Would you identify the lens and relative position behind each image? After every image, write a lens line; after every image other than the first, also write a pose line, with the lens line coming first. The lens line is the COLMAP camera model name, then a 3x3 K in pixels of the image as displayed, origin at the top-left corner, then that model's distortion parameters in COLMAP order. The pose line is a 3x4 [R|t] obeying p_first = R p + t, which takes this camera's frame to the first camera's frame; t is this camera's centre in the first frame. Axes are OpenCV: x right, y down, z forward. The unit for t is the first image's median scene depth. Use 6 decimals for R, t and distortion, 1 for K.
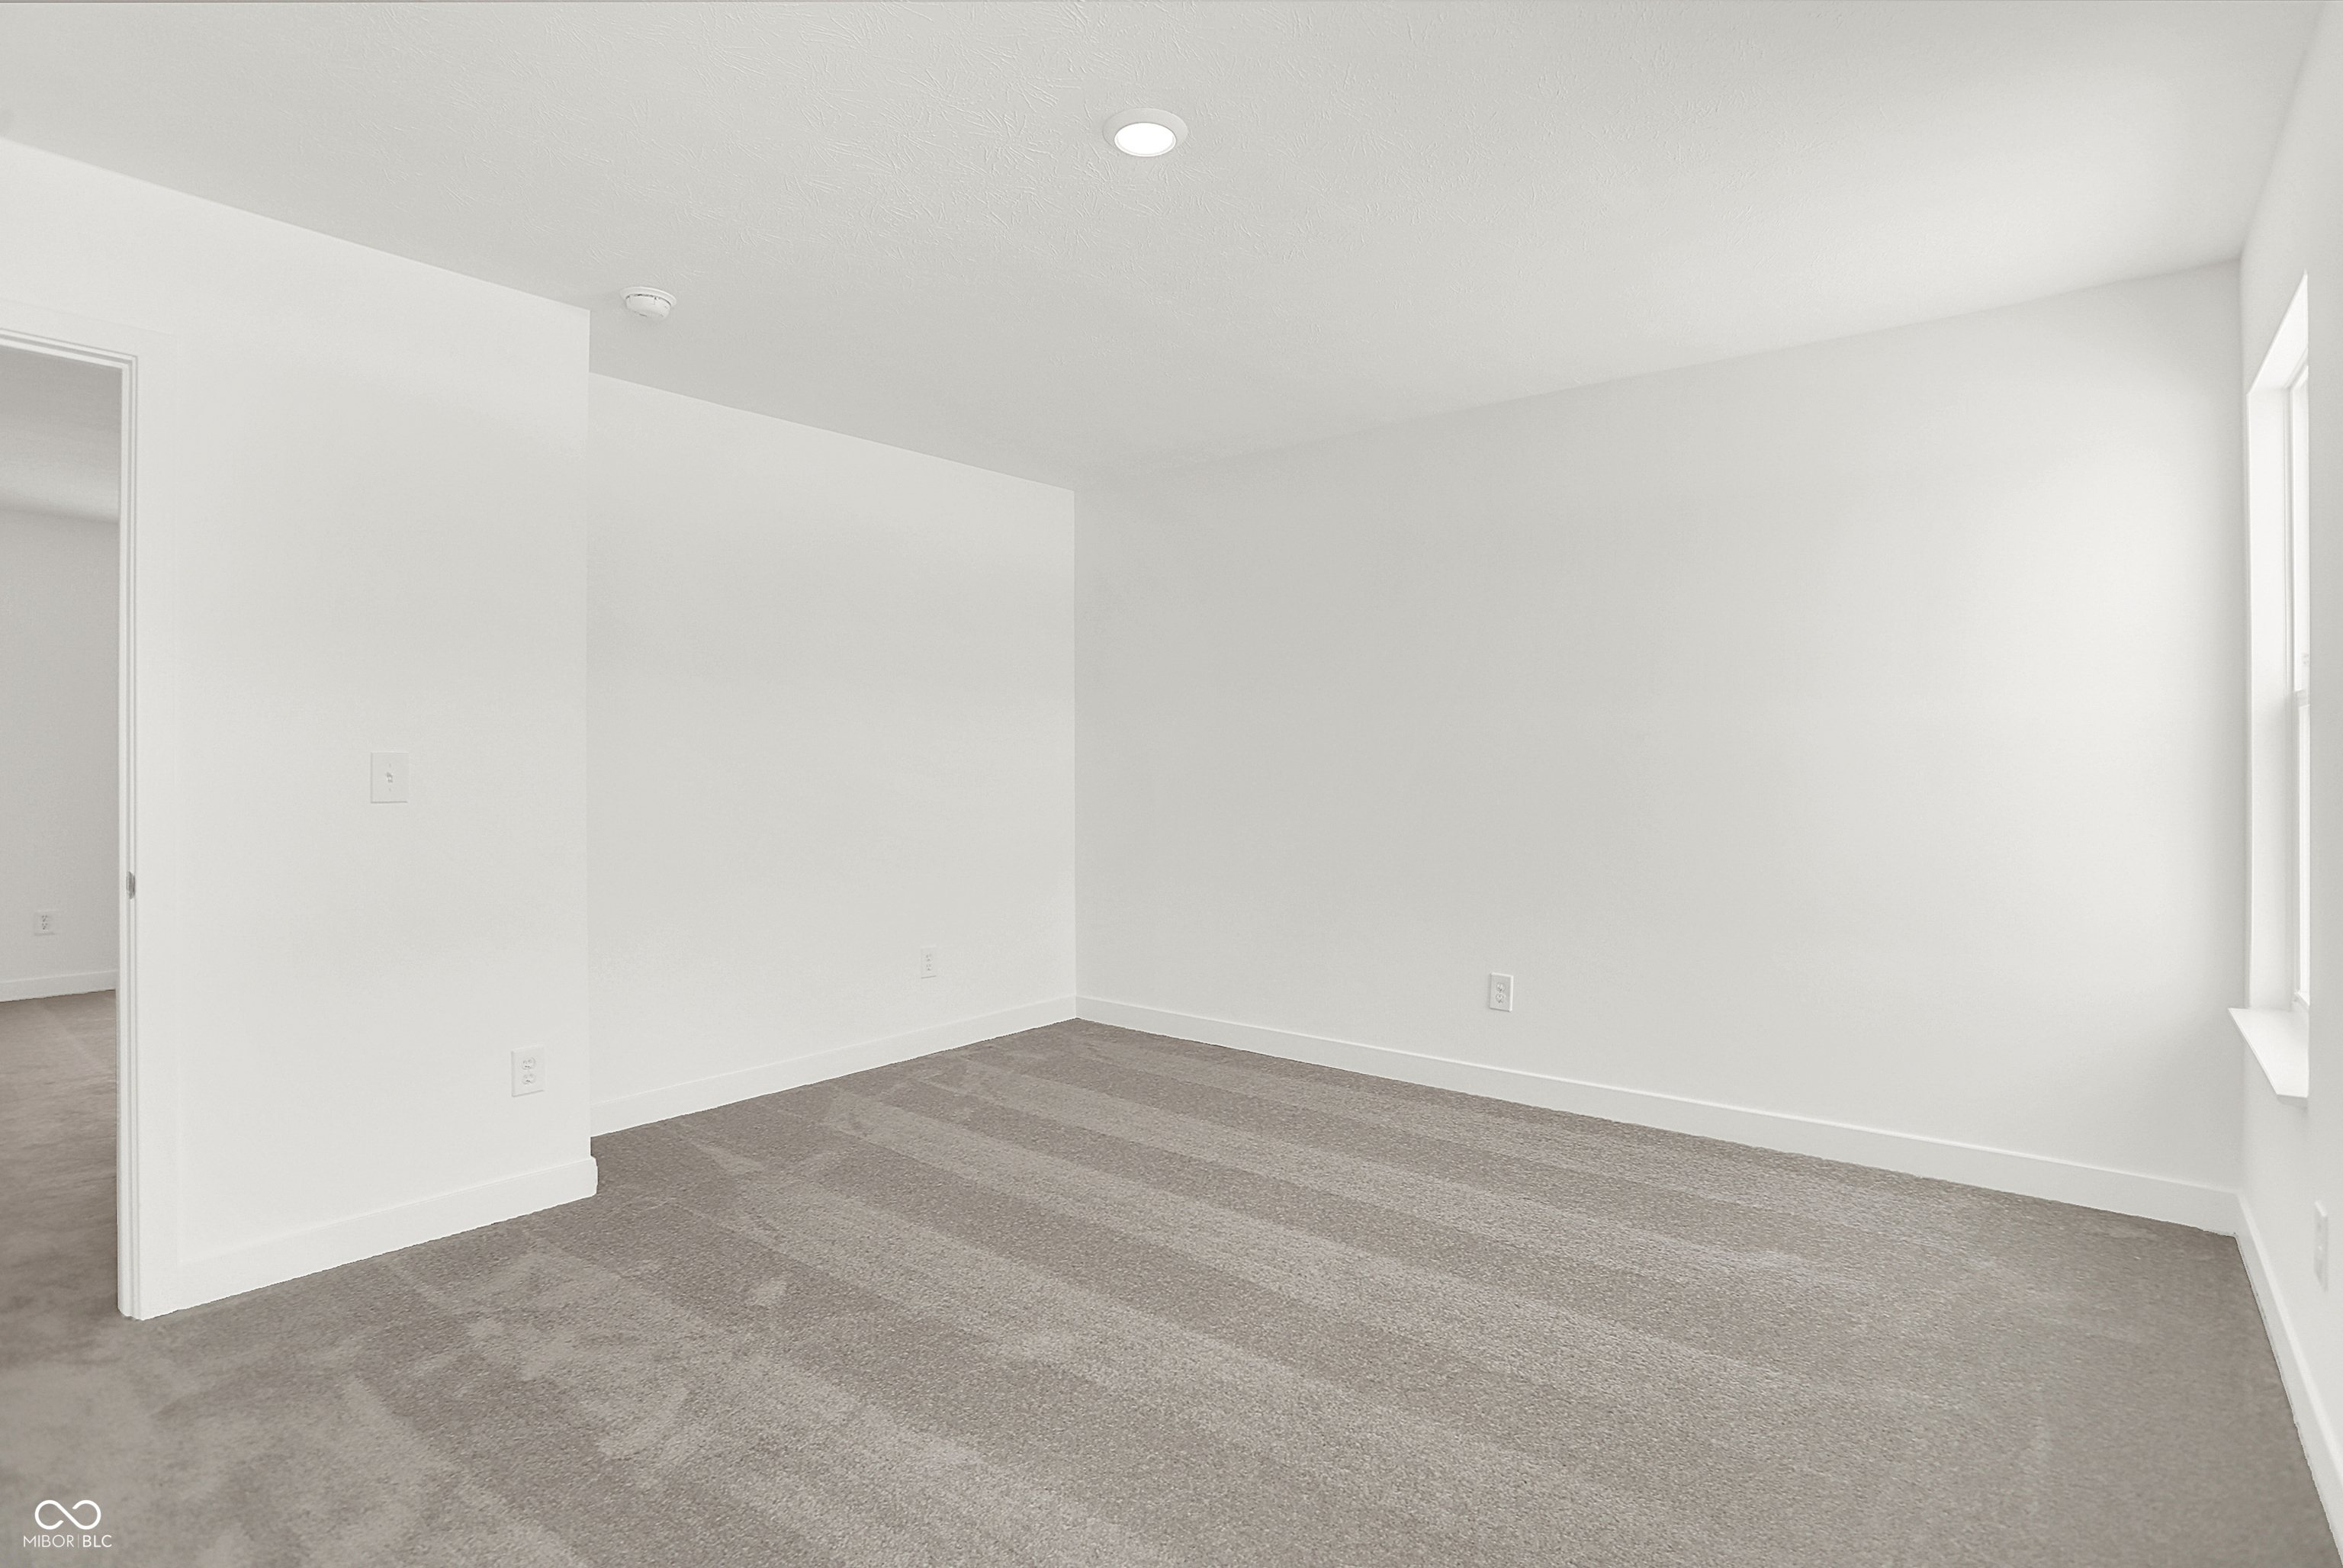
lens RADIAL K [[1165.2, 0, 1175.1], [0, 1165.2, 772.9], [0, 0, 1]] dist [-0.040402, 0.014505]
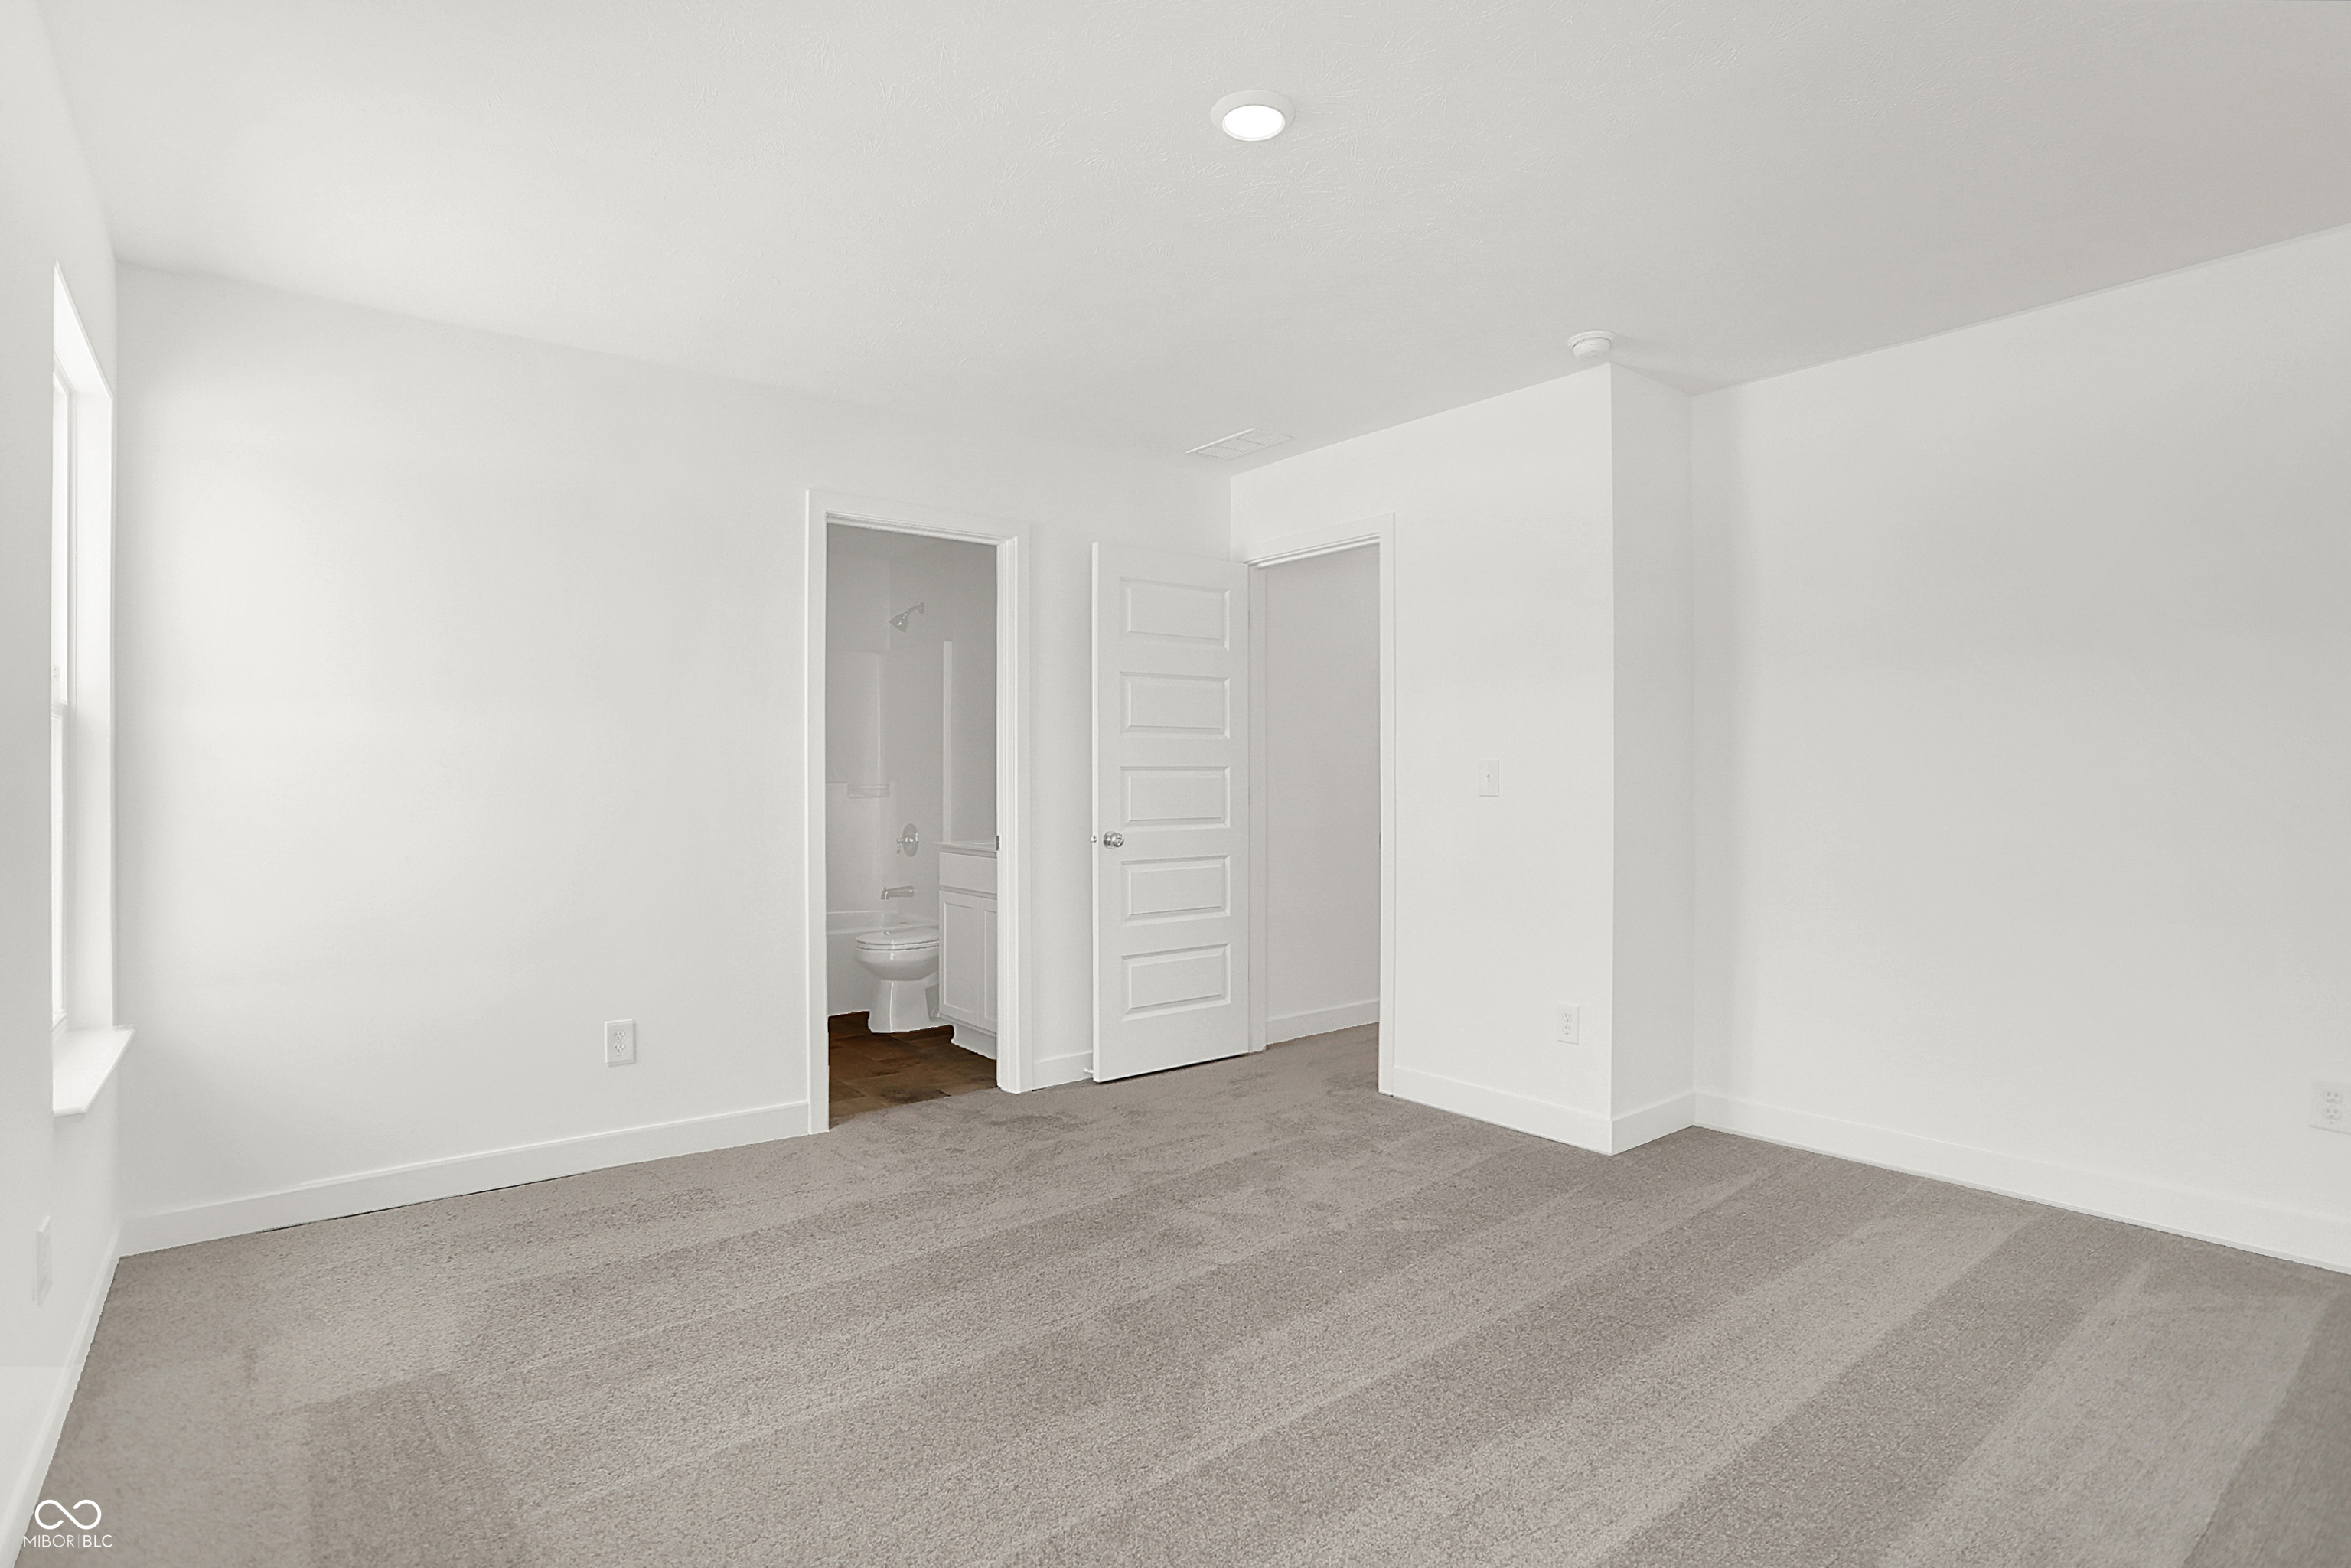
lens RADIAL K [[1169.2, 0, 1169.9], [0, 1169.2, 783.7], [0, 0, 1]] dist [-0.040402, 0.014505]
pose [[-0.207241, 0.014871, -0.978177, 0.723888], [-0.004795, 0.999857, 0.016216, -0.015626], [0.978278, 0.008051, -0.207140, 0.845827]]
